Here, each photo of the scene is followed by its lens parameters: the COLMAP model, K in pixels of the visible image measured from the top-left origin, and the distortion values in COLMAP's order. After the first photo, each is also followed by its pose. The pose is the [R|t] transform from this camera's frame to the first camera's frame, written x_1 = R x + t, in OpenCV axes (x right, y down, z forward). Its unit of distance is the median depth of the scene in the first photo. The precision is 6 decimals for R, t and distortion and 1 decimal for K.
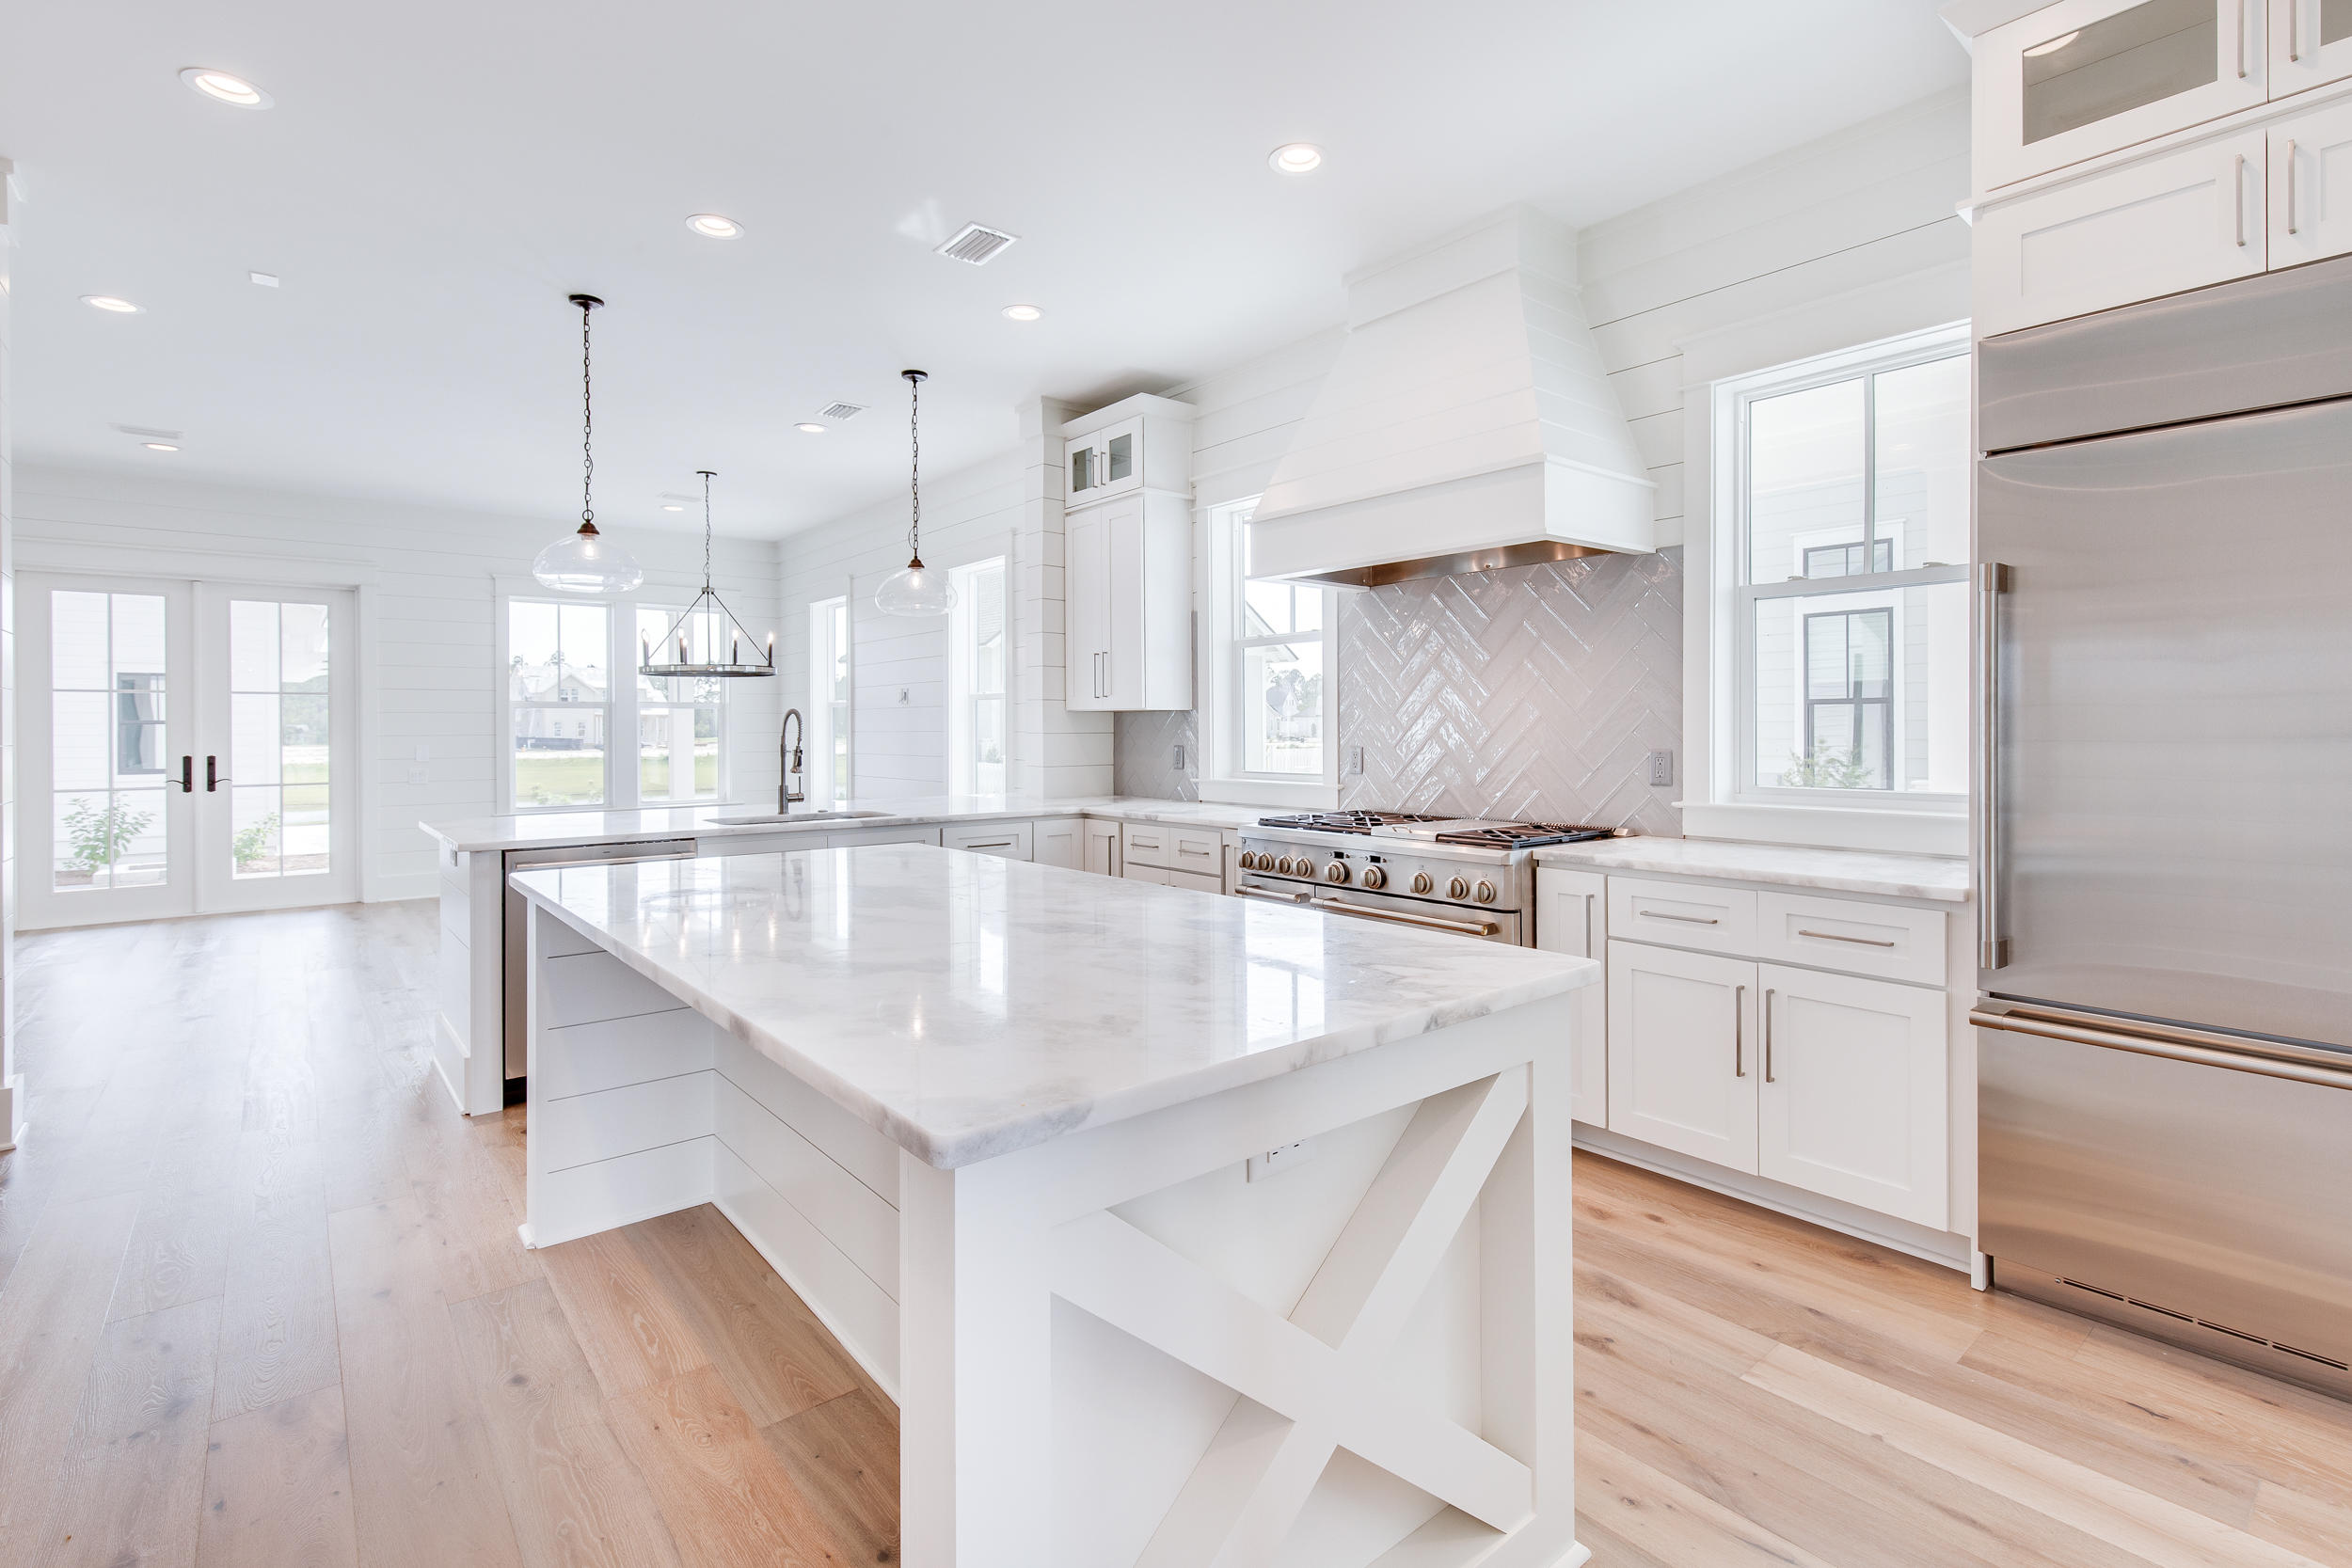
lens RADIAL K [[1071.1, 0, 1205.6], [0, 1071.1, 767.6], [0, 0, 1]] dist [0.002614, 0.000524]
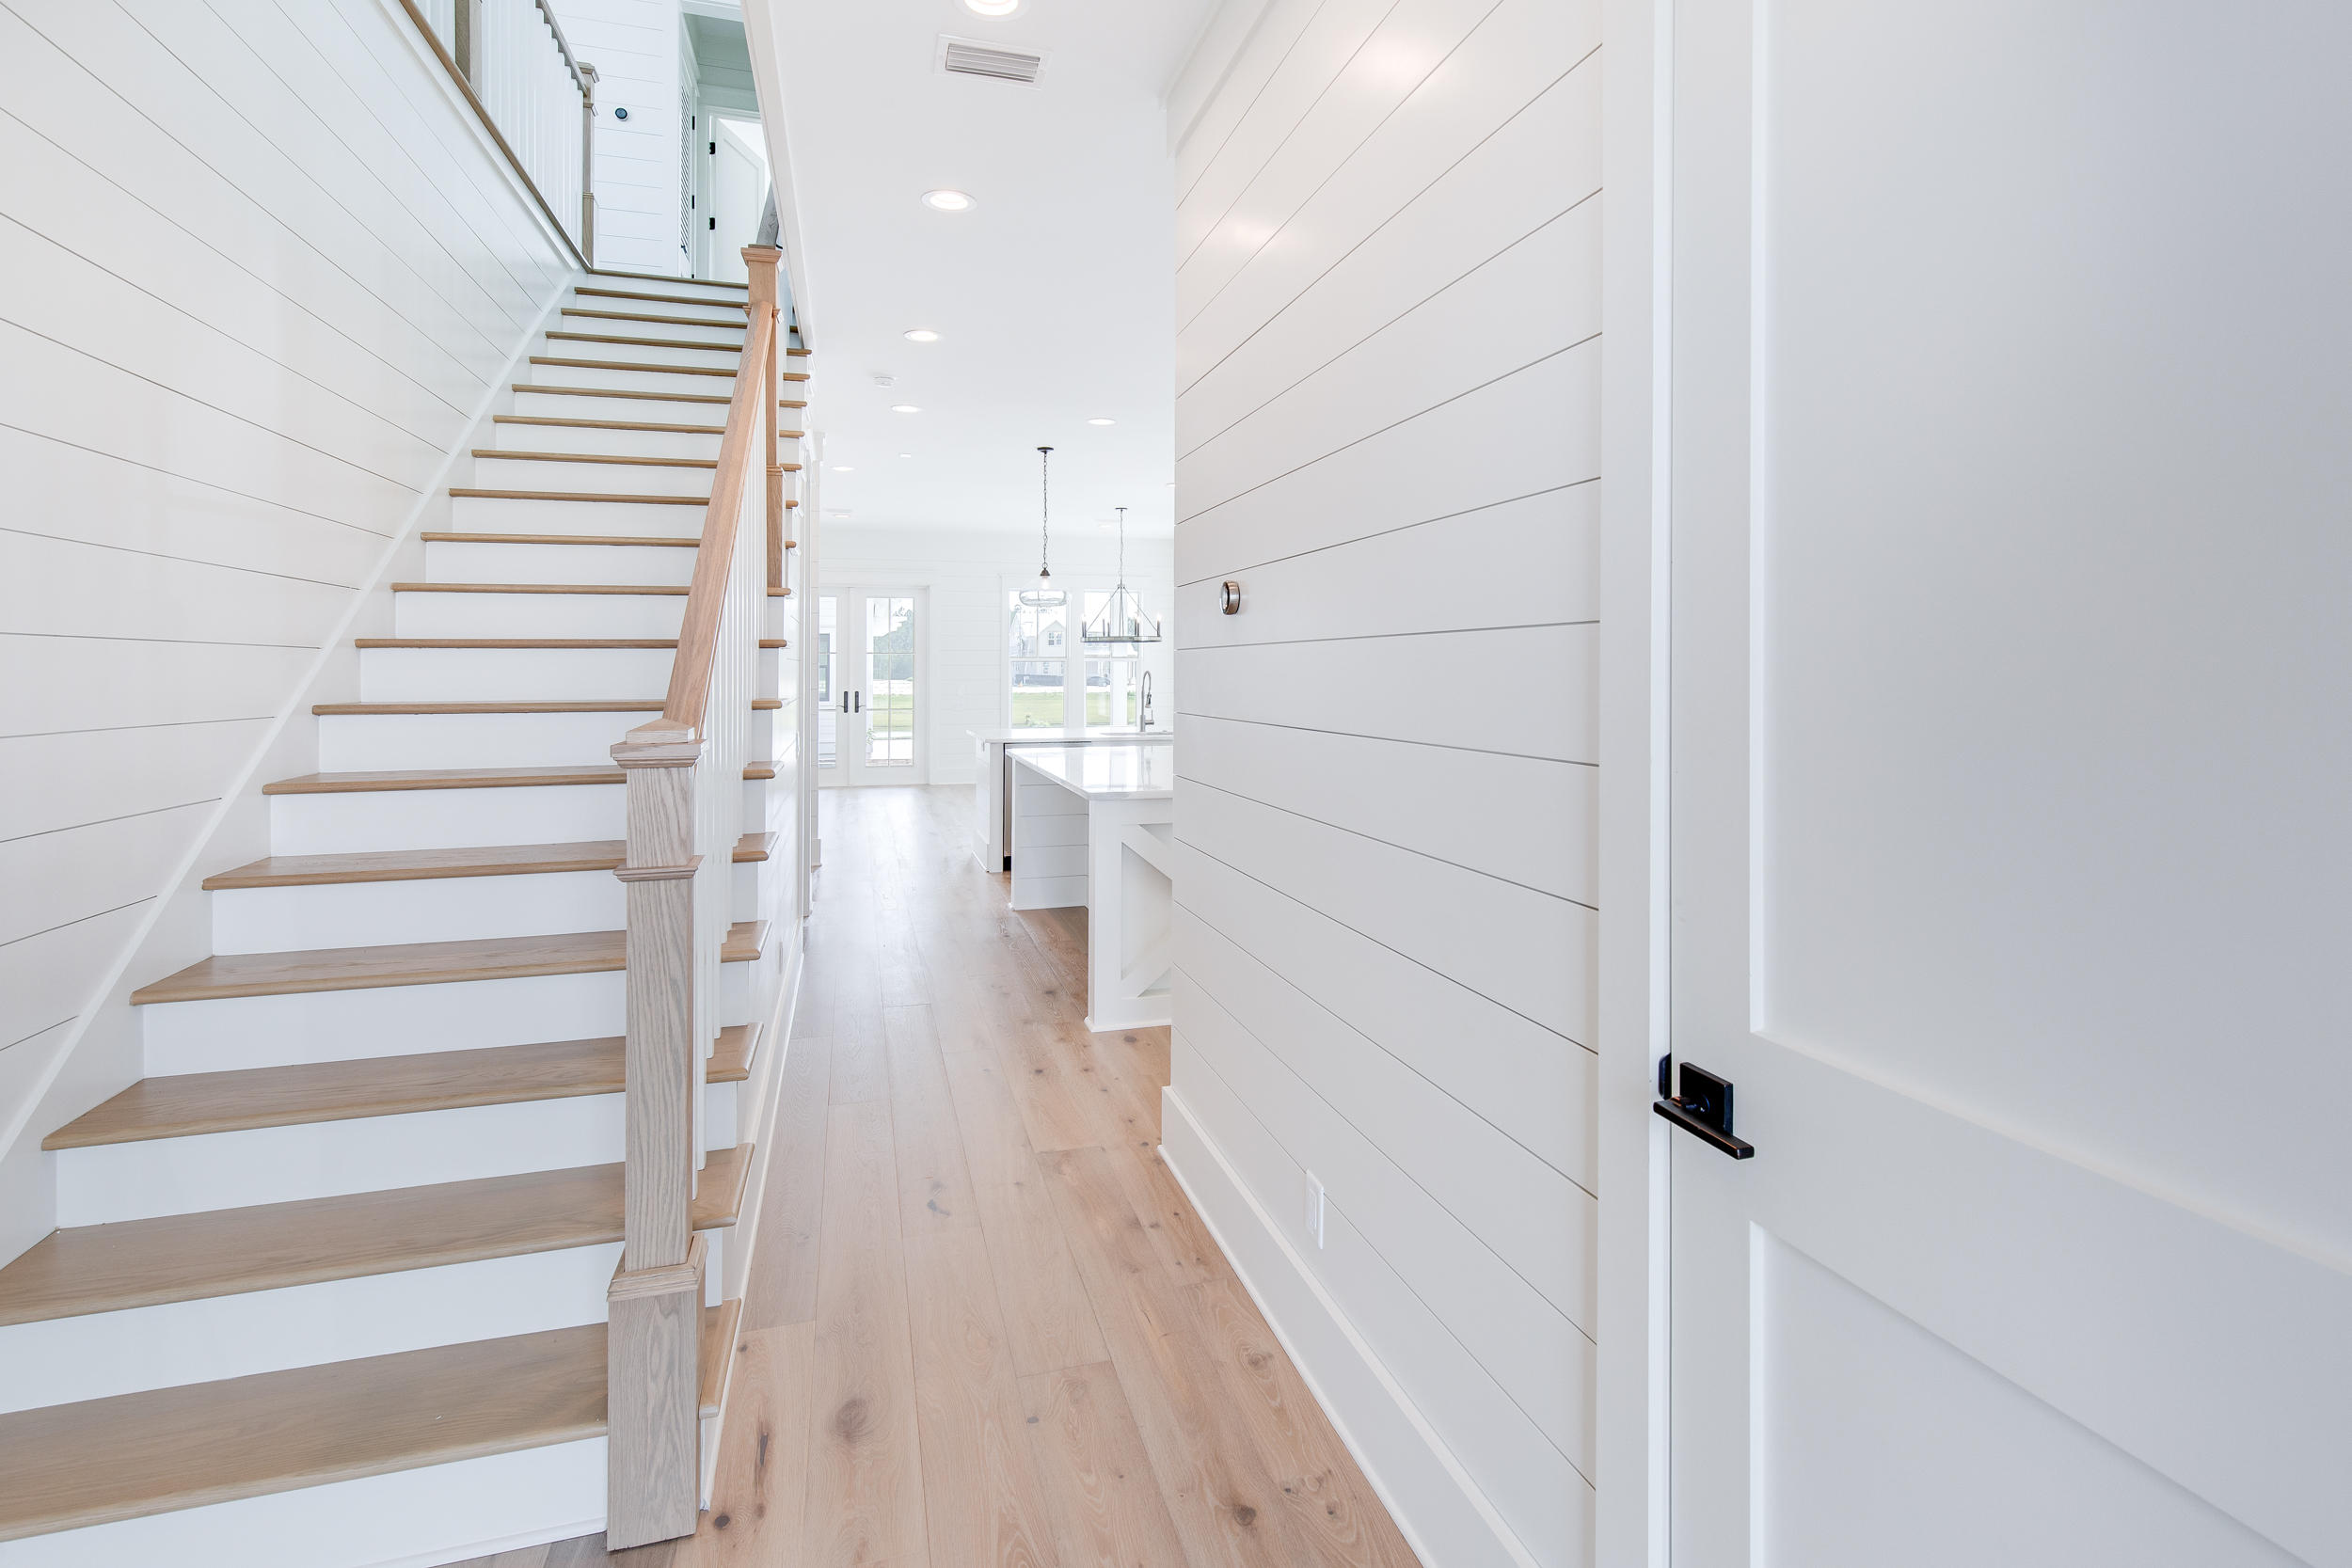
lens RADIAL K [[1071.1, 0, 1205.6], [0, 1071.1, 767.6], [0, 0, 1]] dist [0.002614, 0.000524]
pose [[0.922744, 0.042581, -0.383053, 0.362874], [-0.021760, 0.998049, 0.058526, -0.003275], [0.384798, -0.045669, 0.921870, -0.551785]]
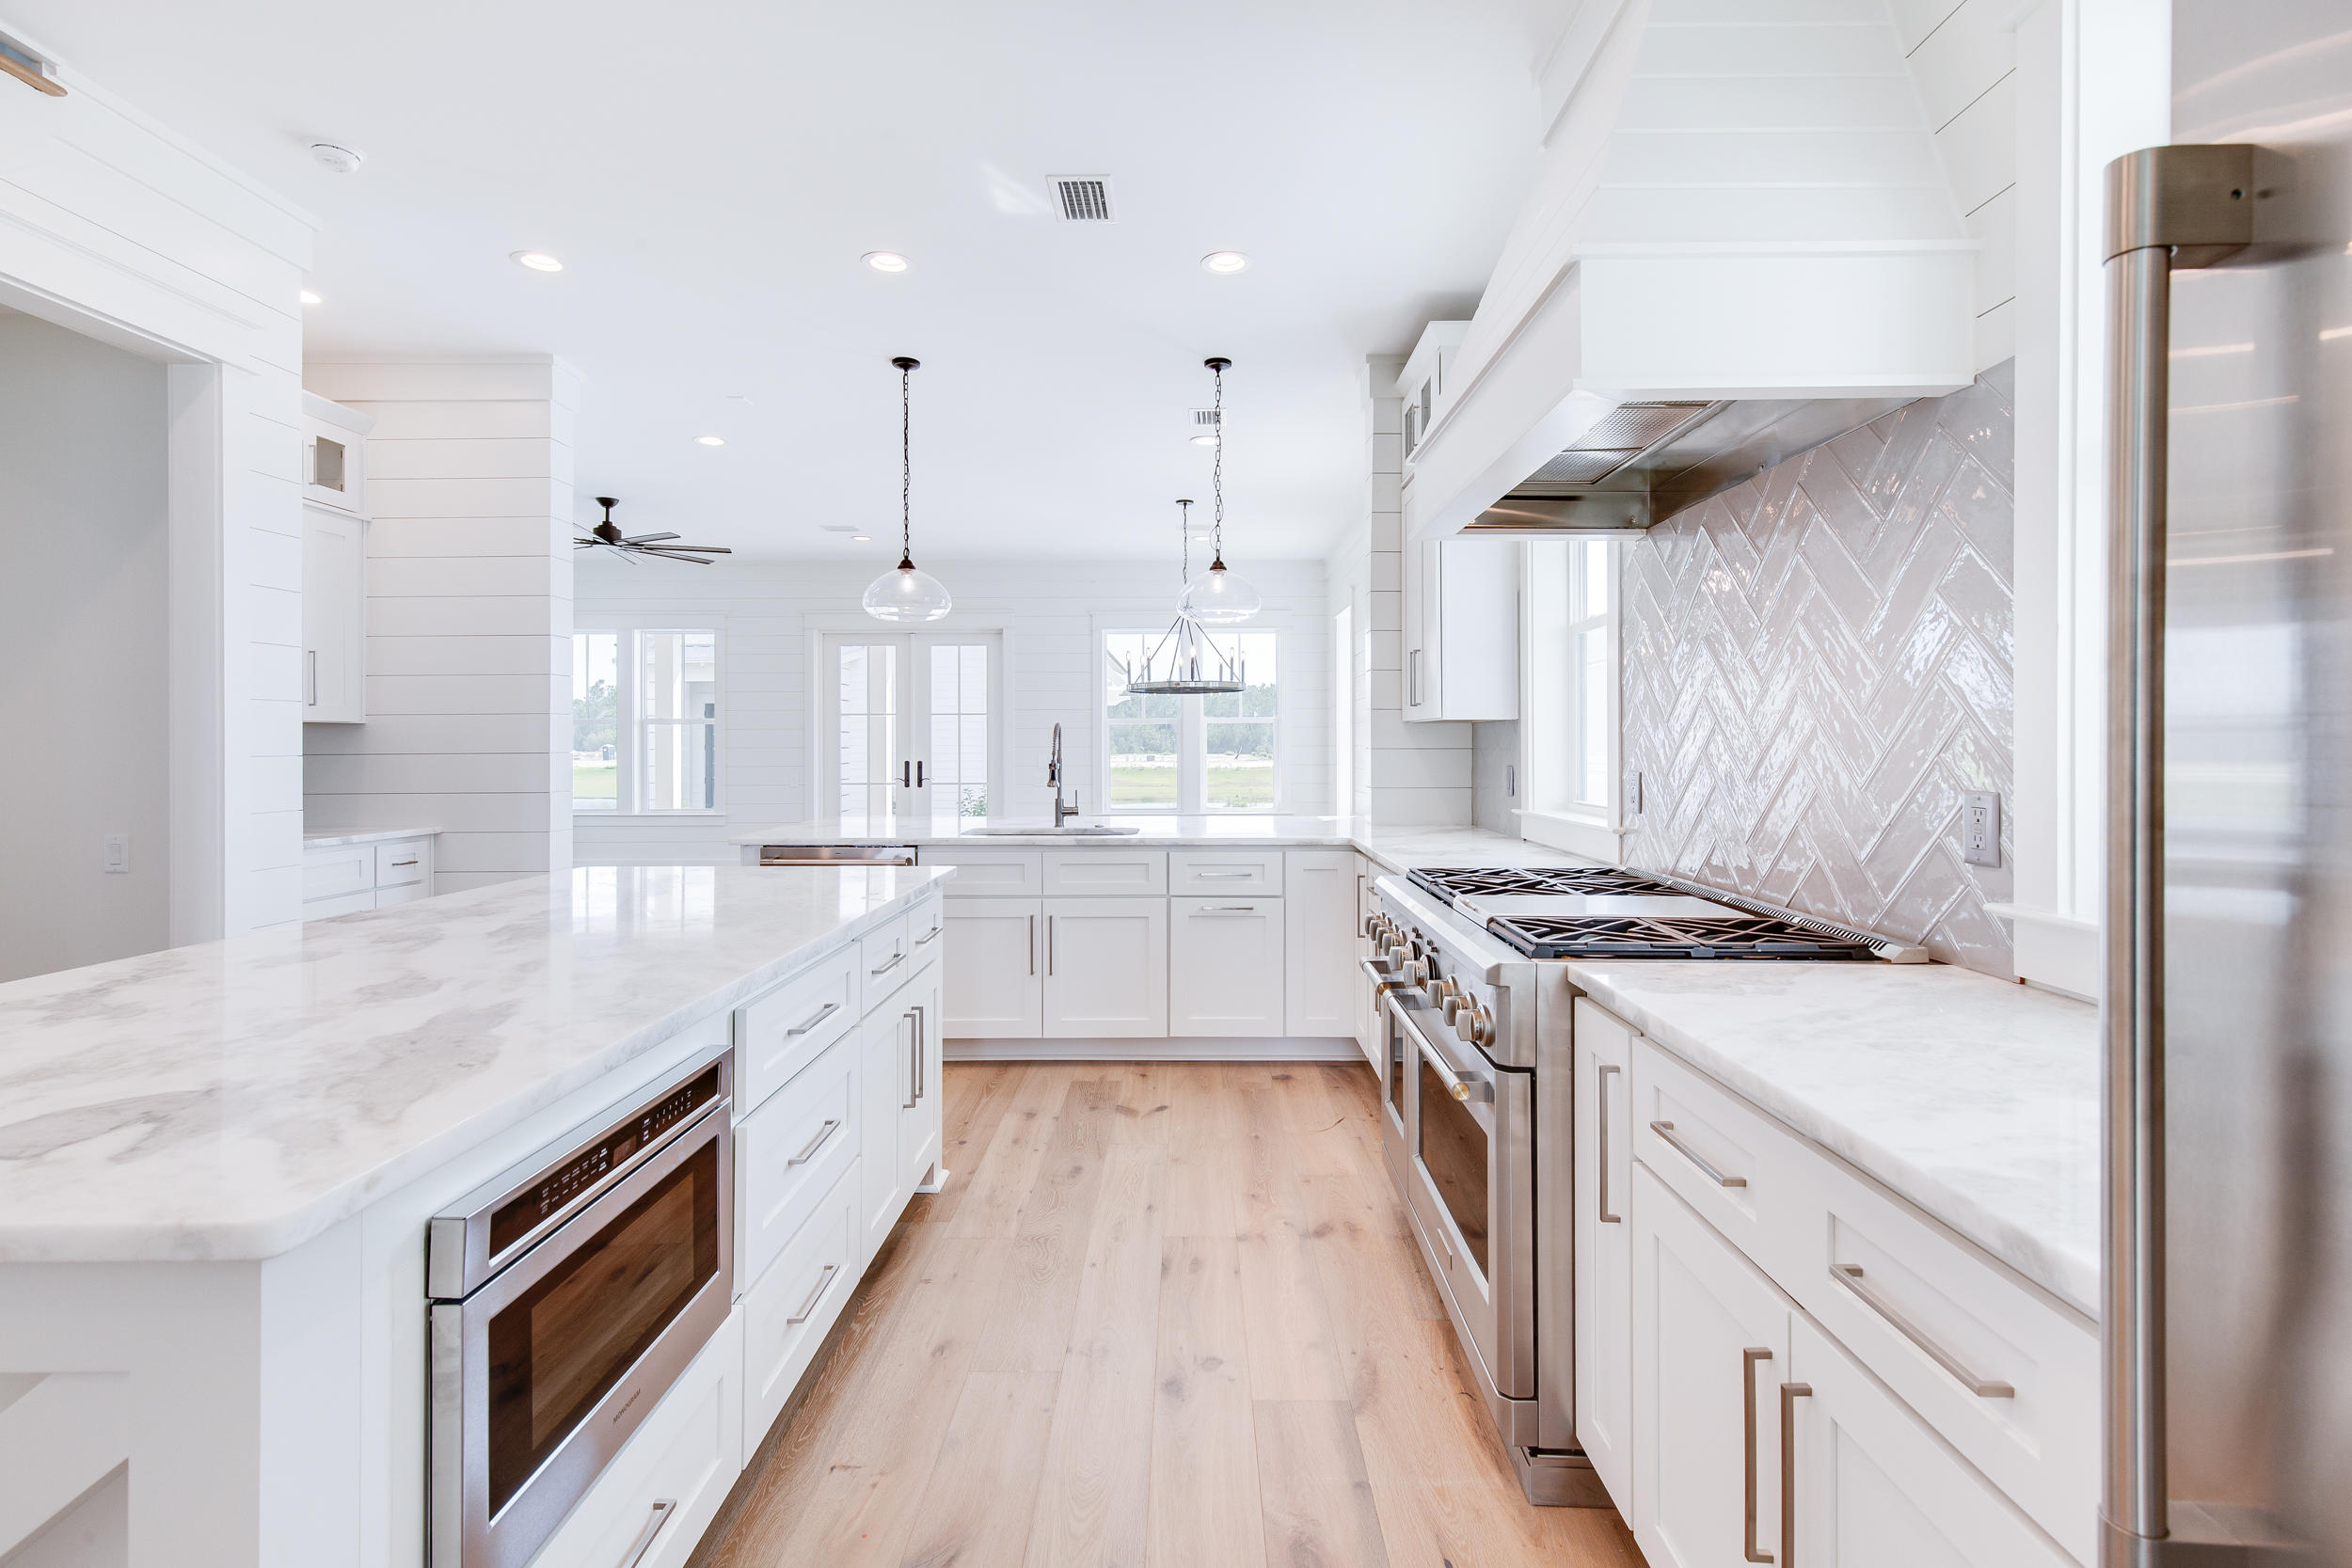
lens RADIAL K [[1071.1, 0, 1205.6], [0, 1071.1, 767.6], [0, 0, 1]] dist [0.002614, 0.000524]
pose [[0.765732, 0.018301, -0.642900, 0.362411], [-0.026805, 0.999635, -0.003470, -0.012754], [0.642602, 0.019890, 0.765942, 0.319163]]
